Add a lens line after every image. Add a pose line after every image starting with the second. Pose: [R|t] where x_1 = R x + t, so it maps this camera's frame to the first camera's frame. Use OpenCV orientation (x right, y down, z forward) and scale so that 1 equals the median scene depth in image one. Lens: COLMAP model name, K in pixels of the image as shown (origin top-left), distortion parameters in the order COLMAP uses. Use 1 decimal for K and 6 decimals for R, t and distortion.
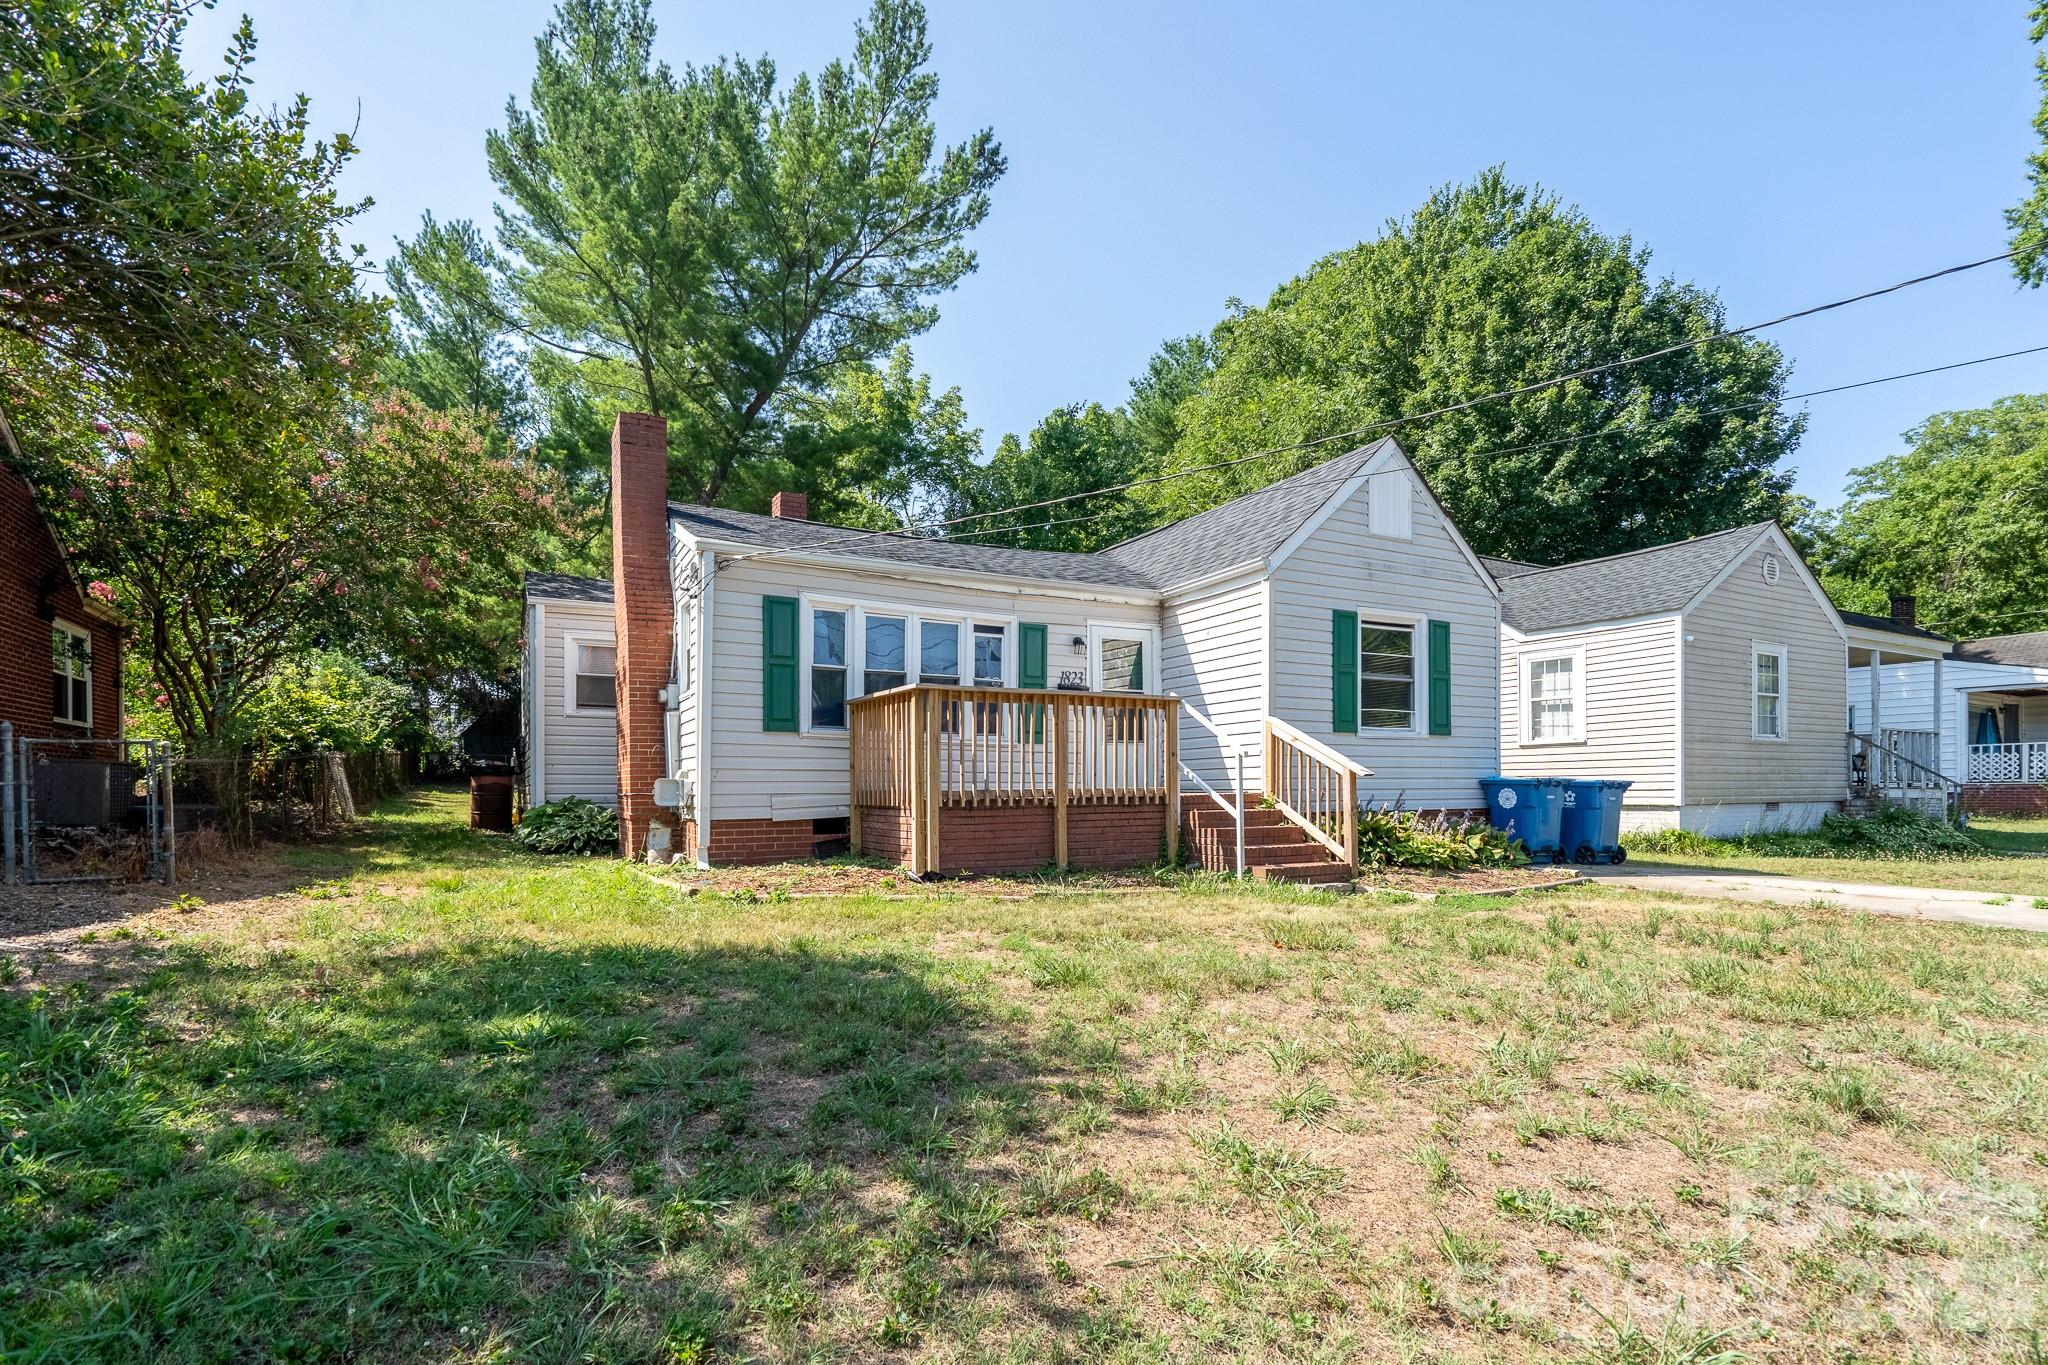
lens RADIAL K [[917.1, 0, 1025.6], [0, 917.1, 787.3], [0, 0, 1]] dist [-0.000356, 0.000082]
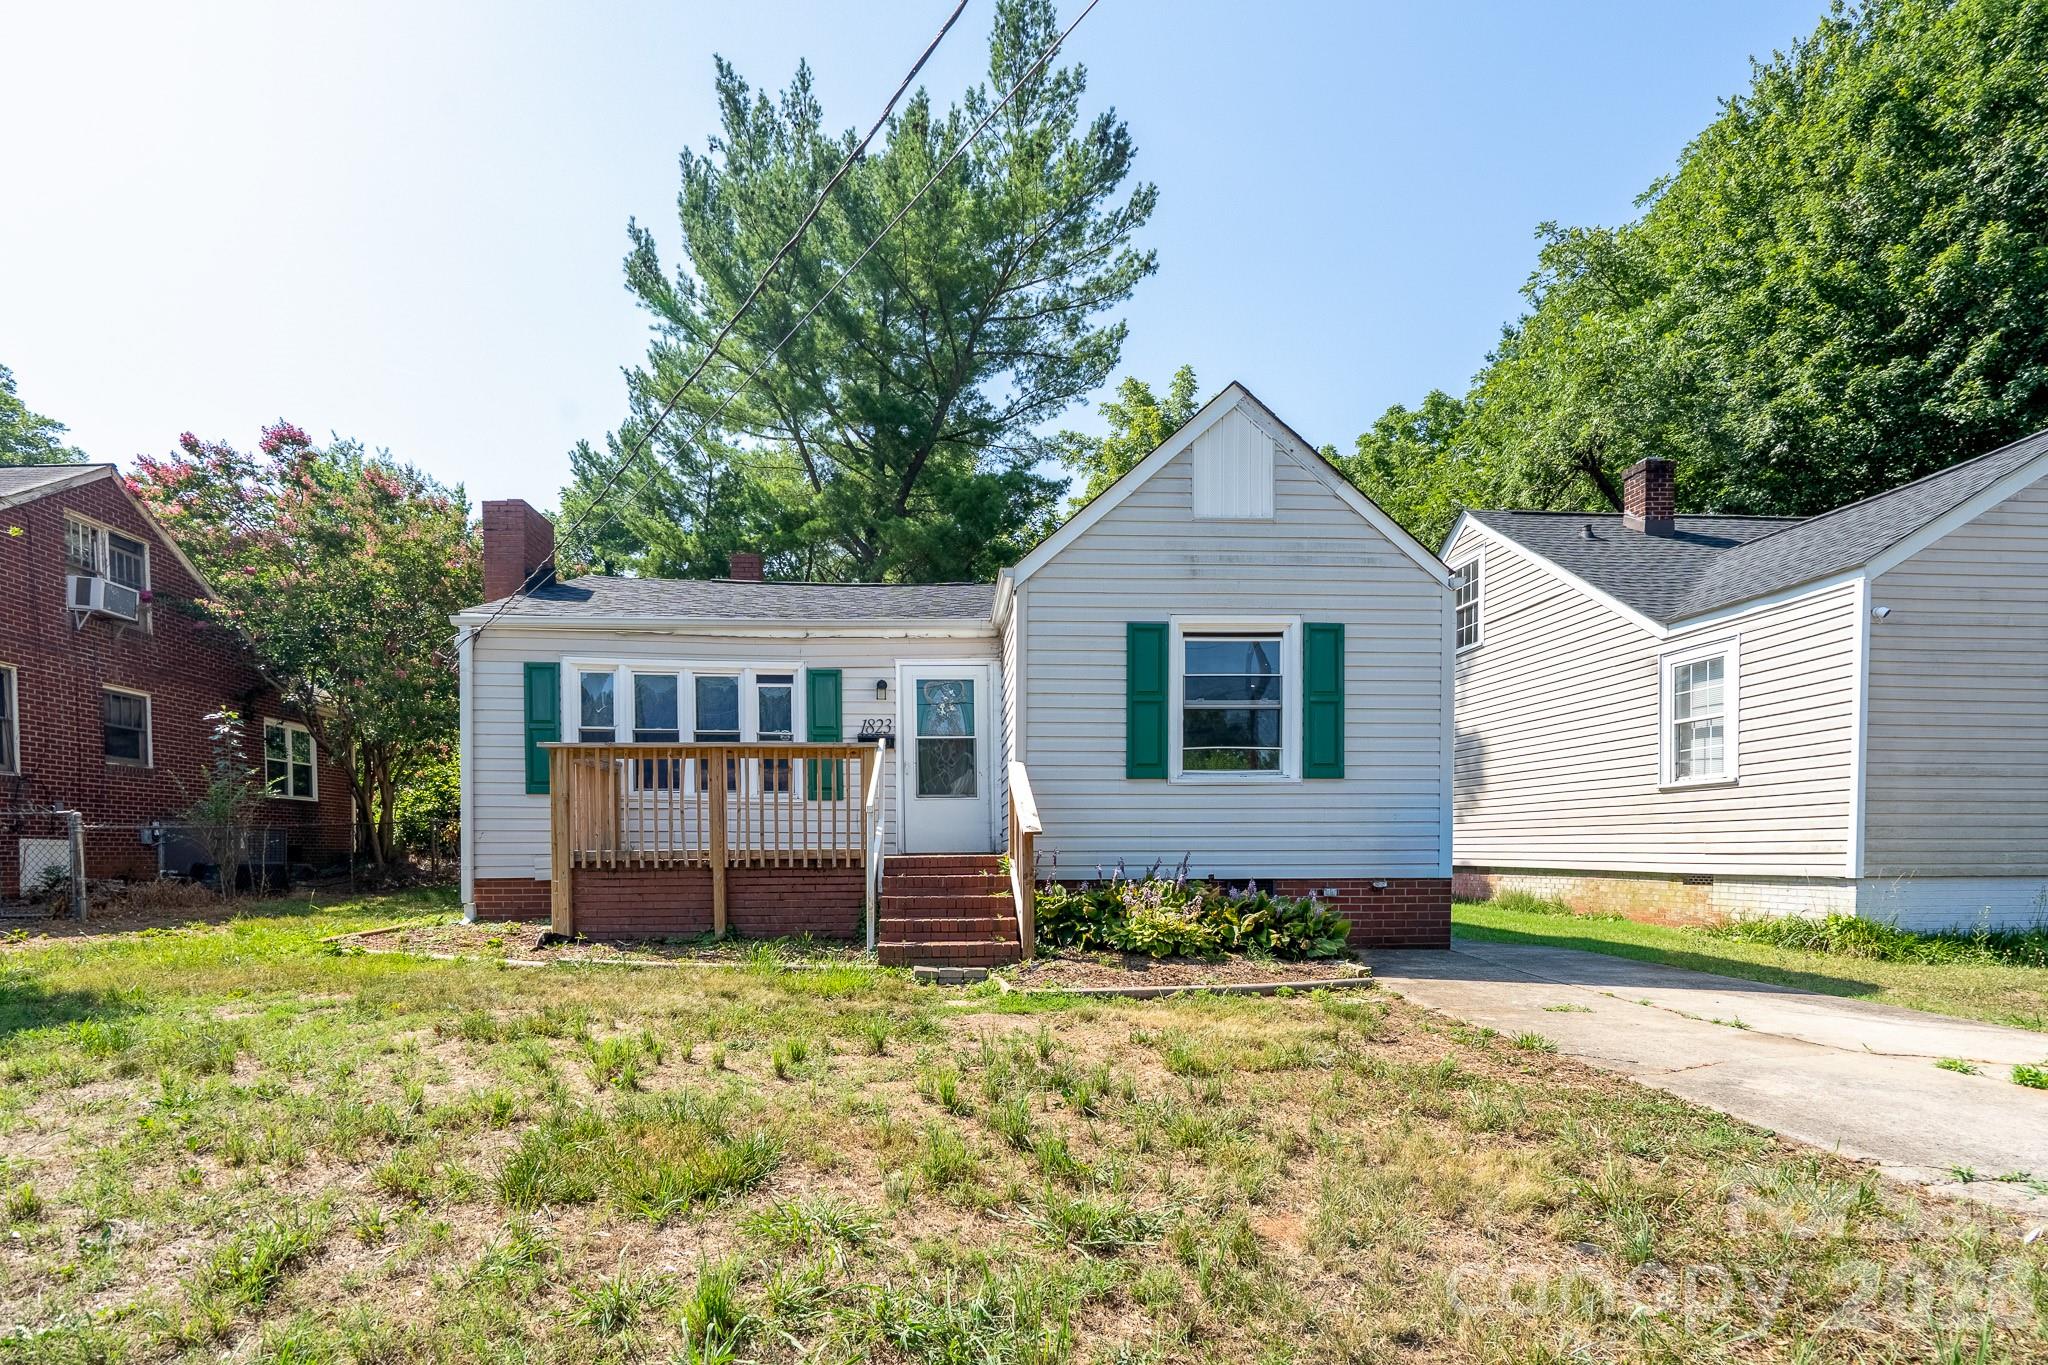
lens RADIAL K [[958.3, 0, 1011.4], [0, 958.3, 879.9], [0, 0, 1]] dist [-0.004261, 0.000911]
pose [[0.913824, 0.013889, -0.405872, 0.532029], [-0.000552, 0.999457, 0.032959, -0.000228], [0.406109, -0.029895, 0.913335, 0.185231]]
